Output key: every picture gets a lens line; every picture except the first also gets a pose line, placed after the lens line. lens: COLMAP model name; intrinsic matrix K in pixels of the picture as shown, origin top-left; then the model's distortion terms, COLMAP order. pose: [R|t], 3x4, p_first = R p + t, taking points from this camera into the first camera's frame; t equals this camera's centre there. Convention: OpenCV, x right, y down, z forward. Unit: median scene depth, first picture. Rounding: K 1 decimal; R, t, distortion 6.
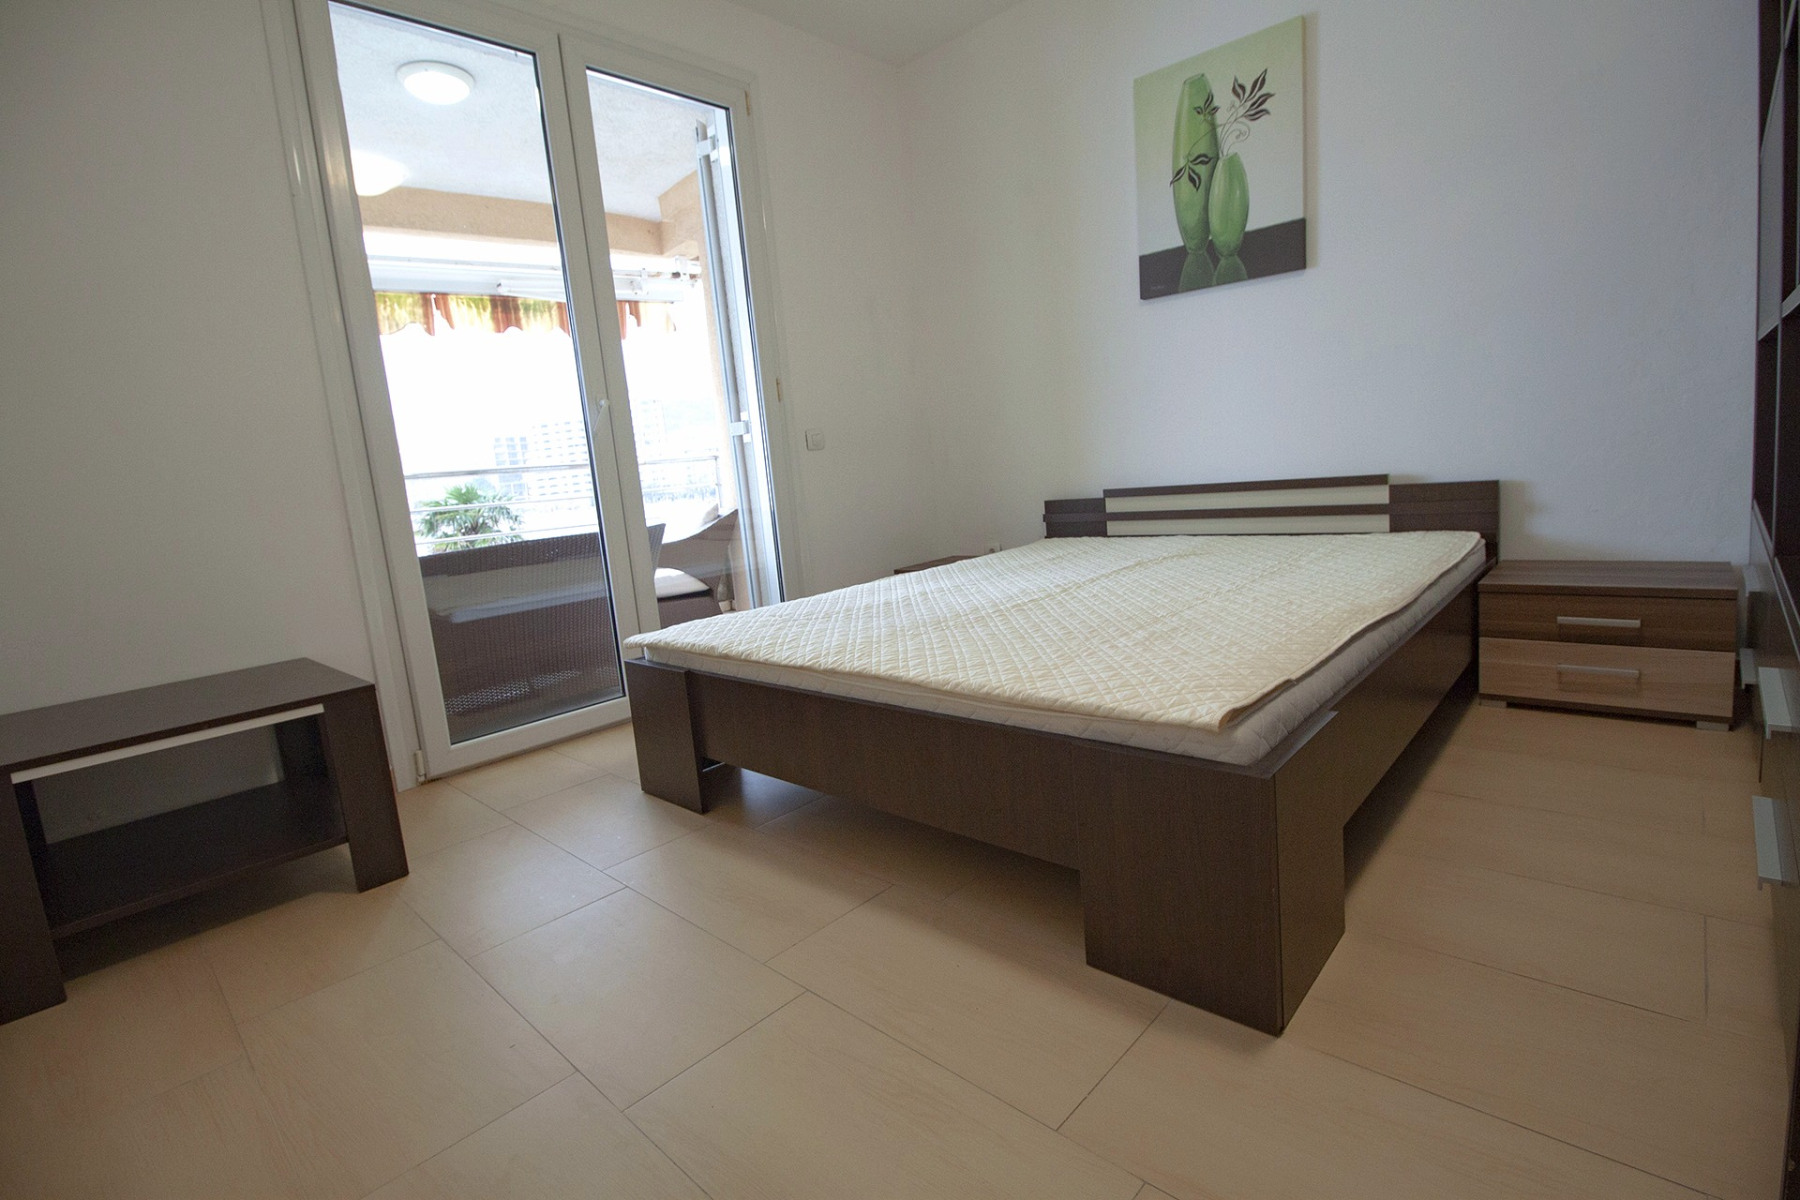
lens RADIAL K [[827.6, 0, 903.2], [0, 827.6, 573.6], [0, 0, 1]] dist [0.000203, -0.013717]
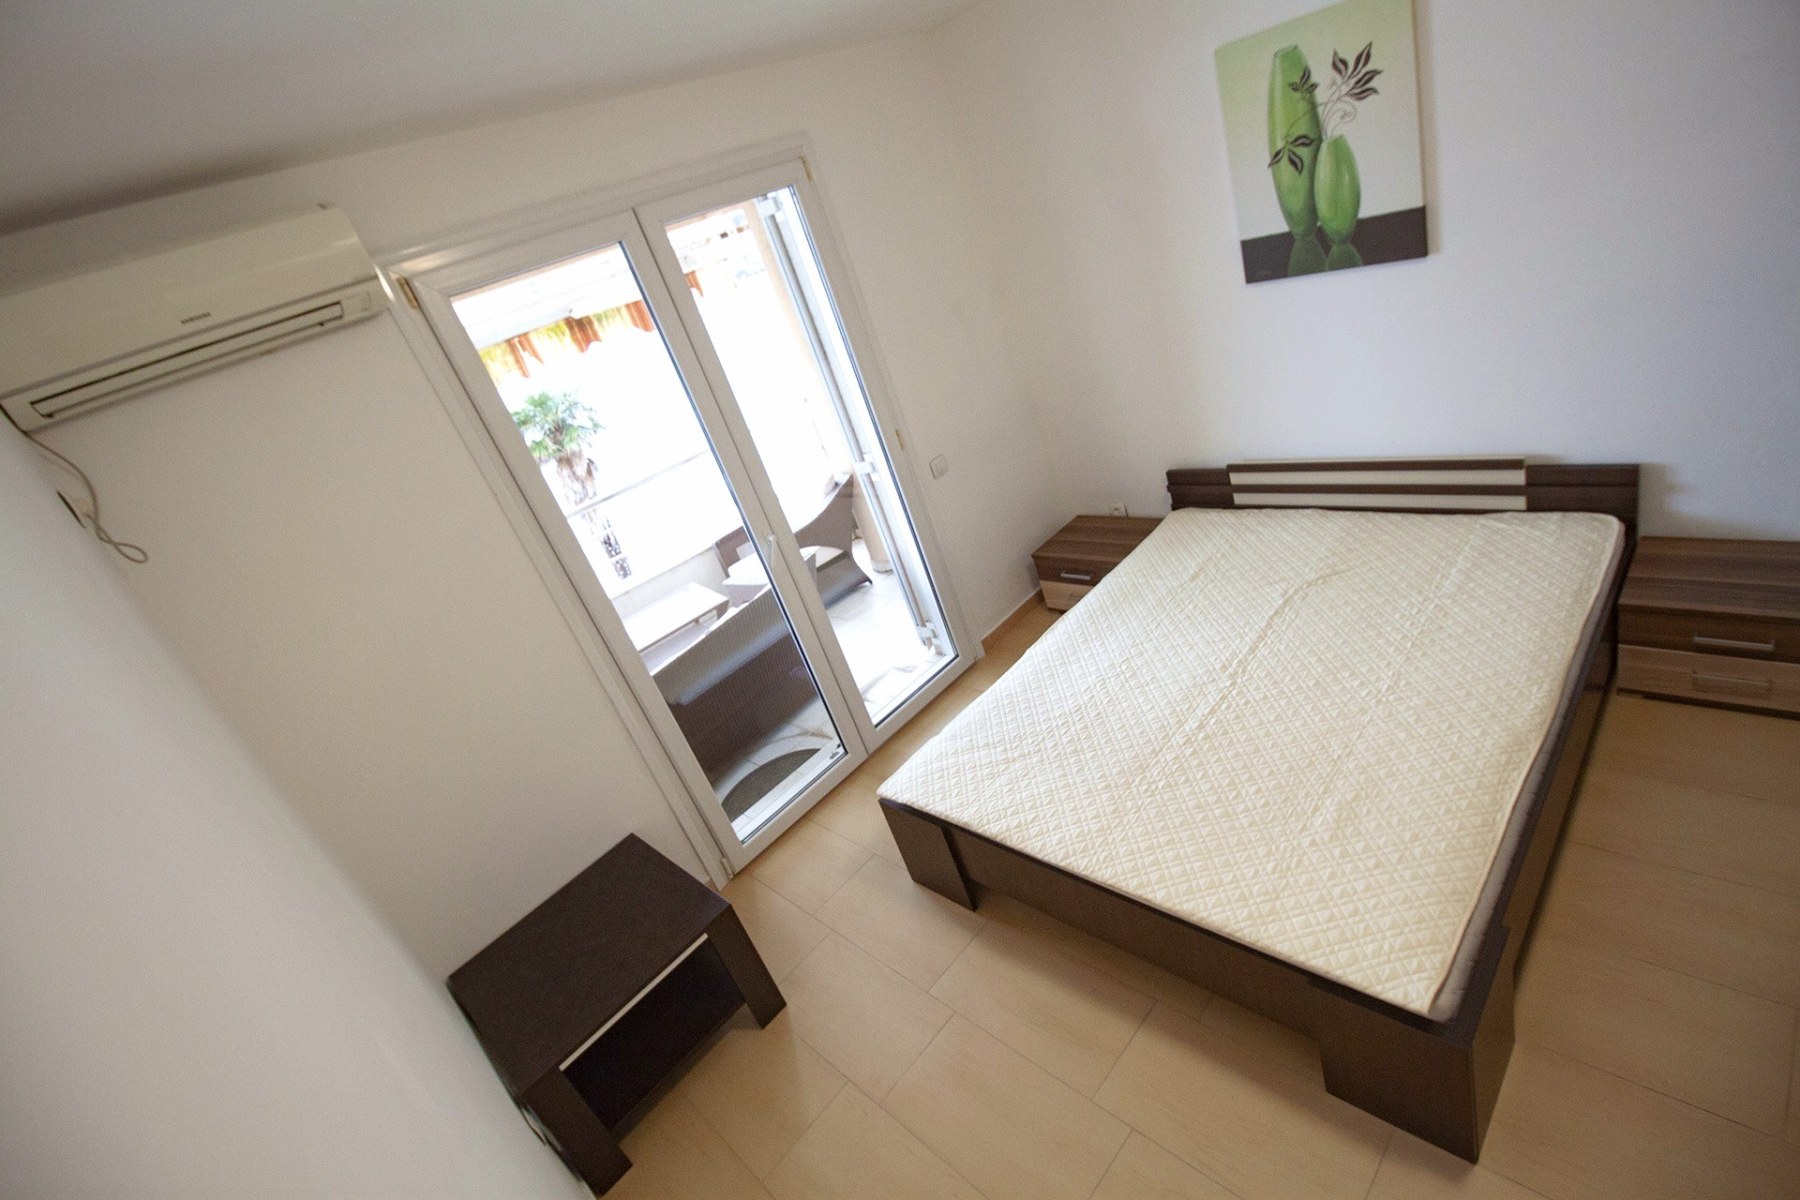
lens RADIAL K [[828.4, 0, 898.9], [0, 828.4, 571.9], [0, 0, 1]] dist [-0.001403, -0.012940]
pose [[0.972089, -0.198719, -0.124715, -0.063103], [0.226310, 0.934396, 0.275113, -0.414301], [0.061863, -0.295659, 0.953288, -0.060796]]
